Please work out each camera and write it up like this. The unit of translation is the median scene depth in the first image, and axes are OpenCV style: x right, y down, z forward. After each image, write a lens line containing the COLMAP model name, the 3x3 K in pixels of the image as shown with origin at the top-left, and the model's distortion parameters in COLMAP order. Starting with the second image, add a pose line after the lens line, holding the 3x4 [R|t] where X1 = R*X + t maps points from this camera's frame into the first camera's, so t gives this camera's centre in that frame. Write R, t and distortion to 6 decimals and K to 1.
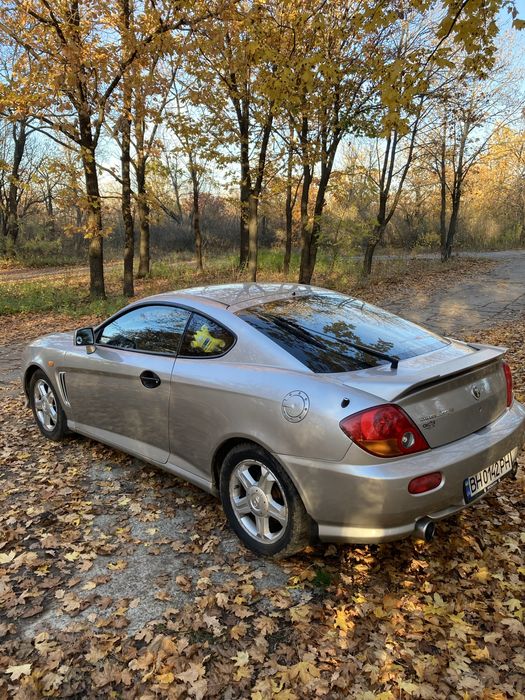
lens RADIAL K [[573.8, 0, 264.0], [0, 573.8, 335.2], [0, 0, 1]] dist [0.016731, -0.015226]
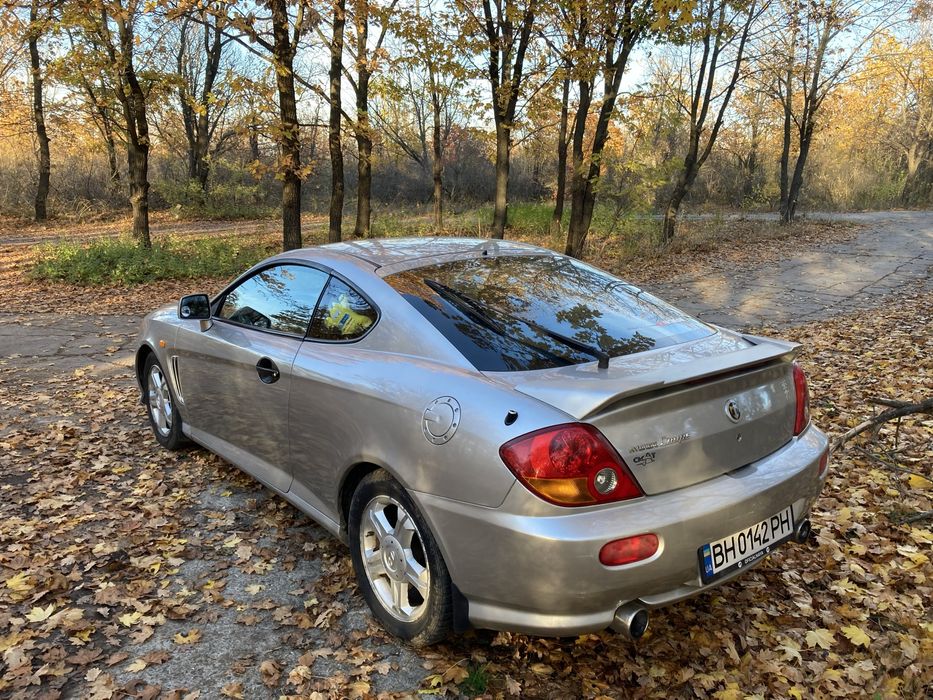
lens RADIAL K [[764.8, 0, 461.3], [0, 764.8, 342.6], [0, 0, 1]] dist [0.016731, -0.015226]
pose [[0.994386, 0.036751, -0.099222, 0.126227], [-0.033702, 0.998912, 0.032239, 0.006027], [0.100299, -0.028714, 0.994543, 0.109609]]
